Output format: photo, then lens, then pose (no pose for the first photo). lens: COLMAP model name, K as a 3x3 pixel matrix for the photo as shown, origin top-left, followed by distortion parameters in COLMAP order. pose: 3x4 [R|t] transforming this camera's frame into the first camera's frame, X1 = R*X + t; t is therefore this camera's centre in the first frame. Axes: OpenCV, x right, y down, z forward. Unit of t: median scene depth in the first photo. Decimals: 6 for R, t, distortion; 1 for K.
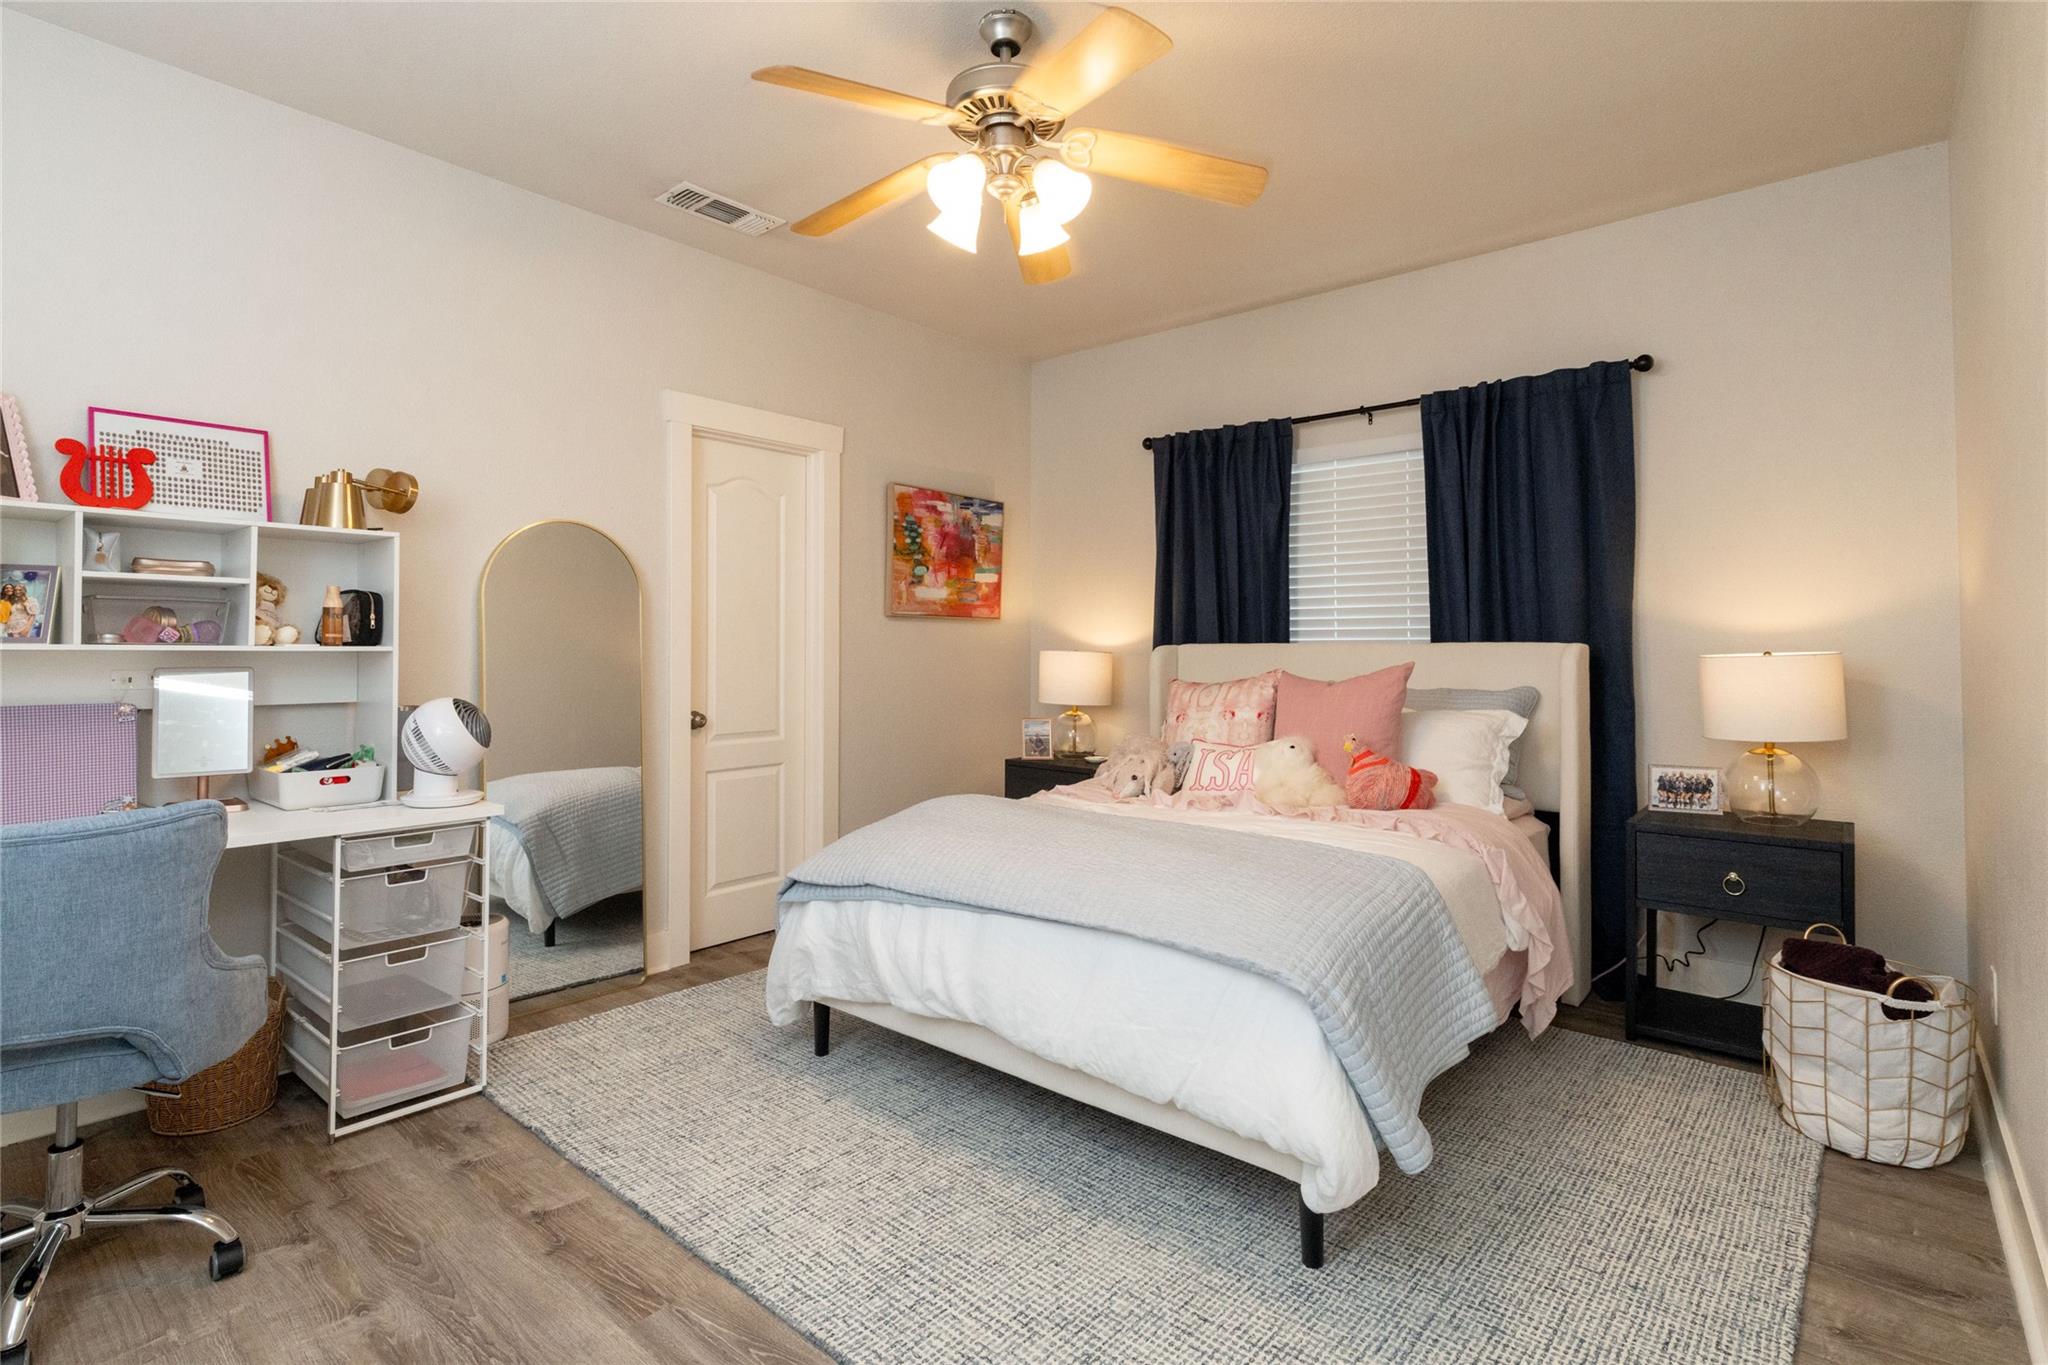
lens RADIAL K [[982.6, 0, 1030.4], [0, 982.6, 668.7], [0, 0, 1]] dist [0.001037, 0.000284]
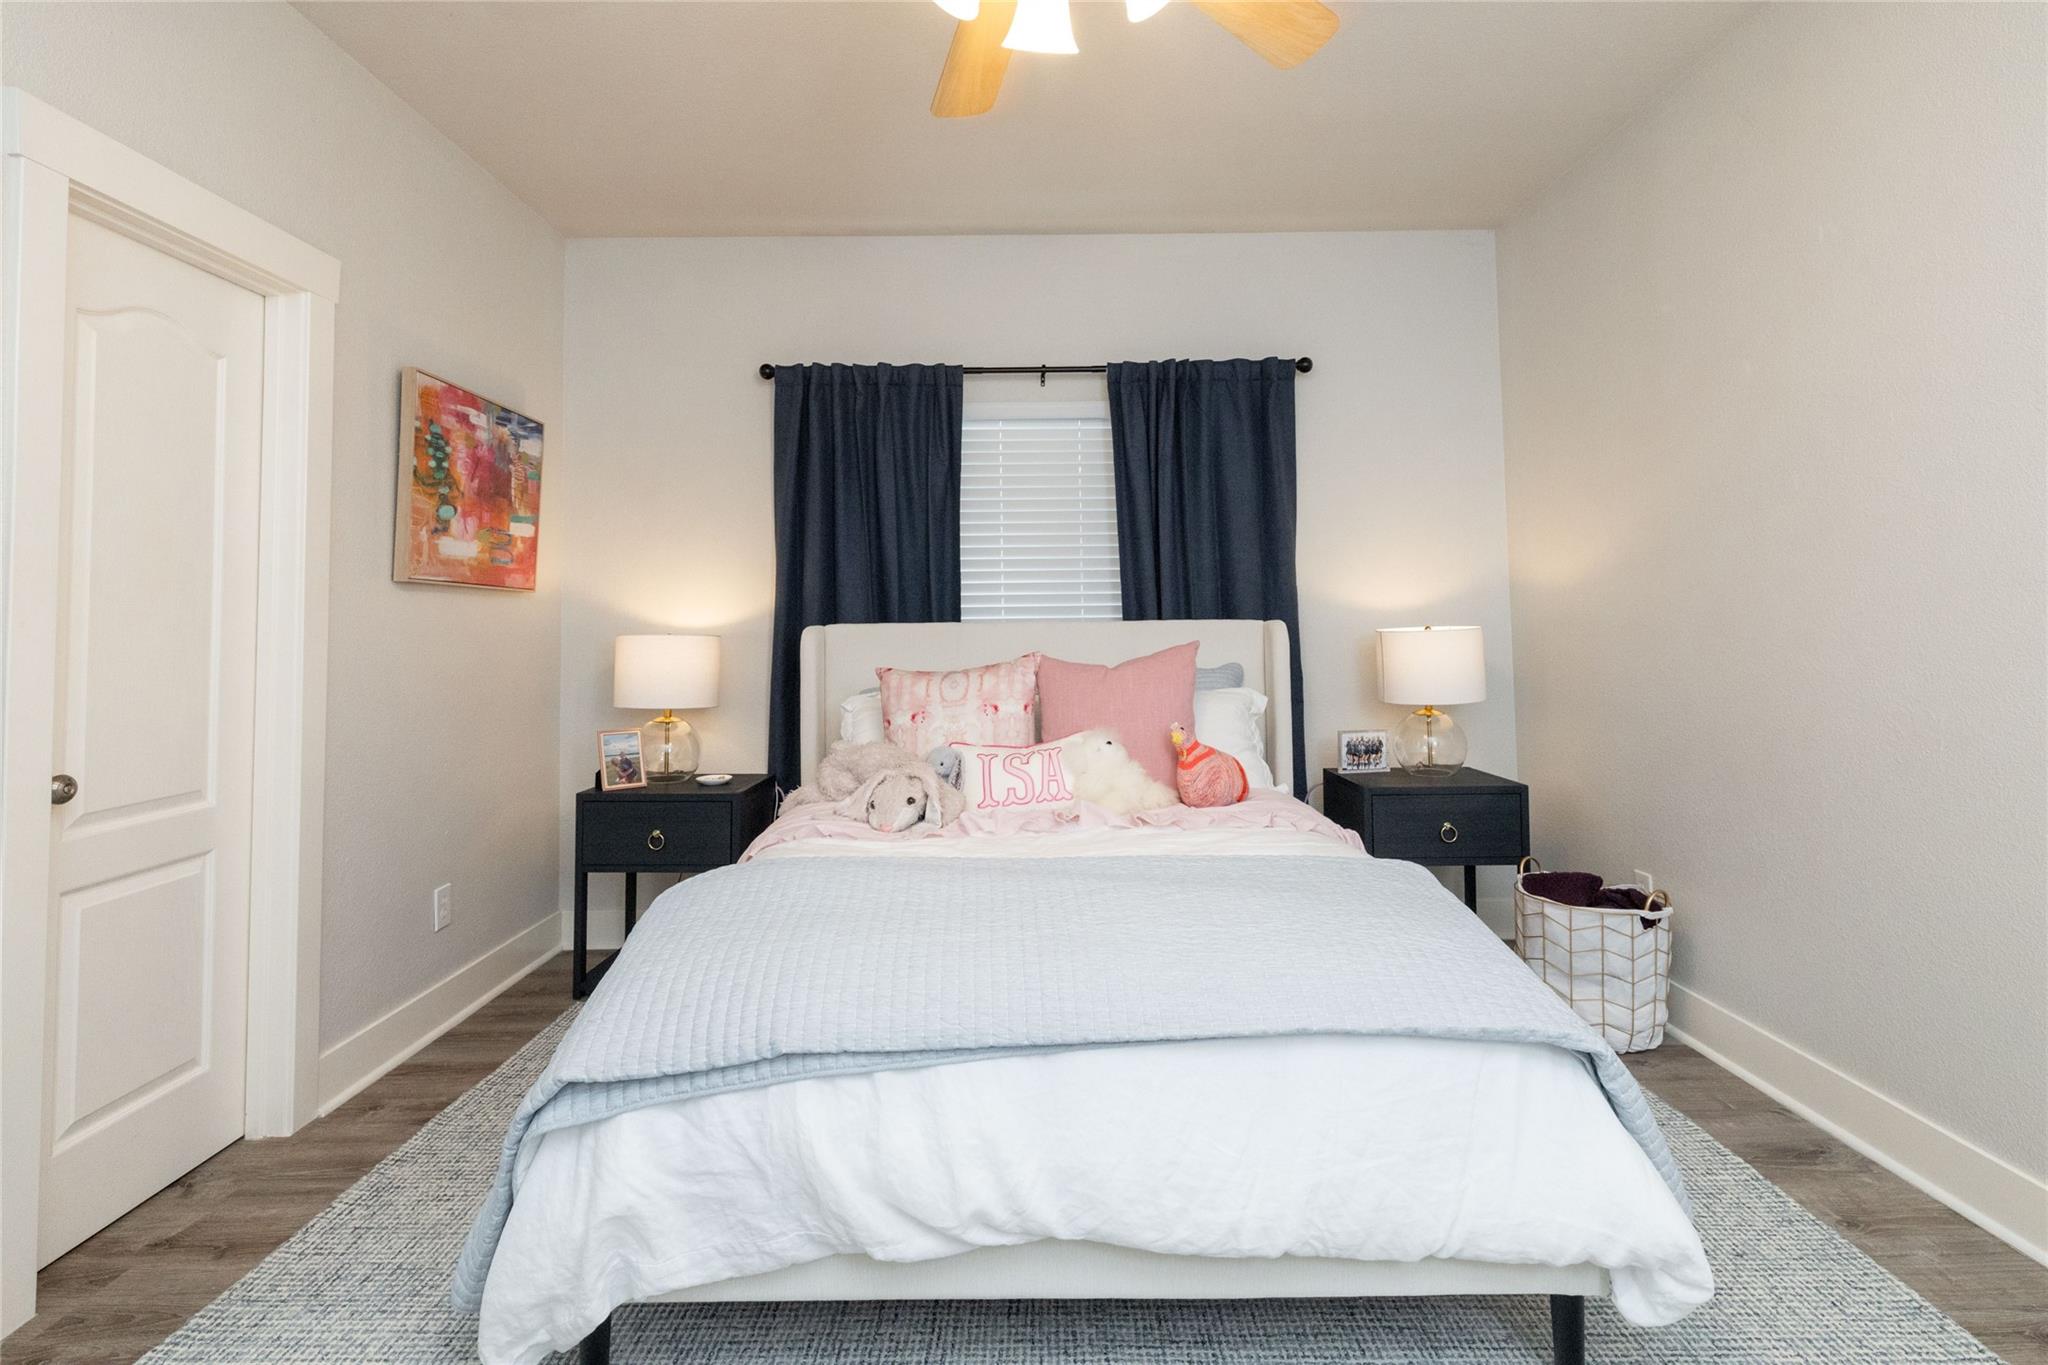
lens RADIAL K [[997.1, 0, 1022.6], [0, 997.1, 607.5], [0, 0, 1]] dist [-0.000173, 0.000229]
pose [[0.763678, 0.004152, 0.645585, -0.279313], [0.023567, 0.999134, -0.034304, -0.007921], [-0.645168, 0.041411, 0.762918, 0.305014]]
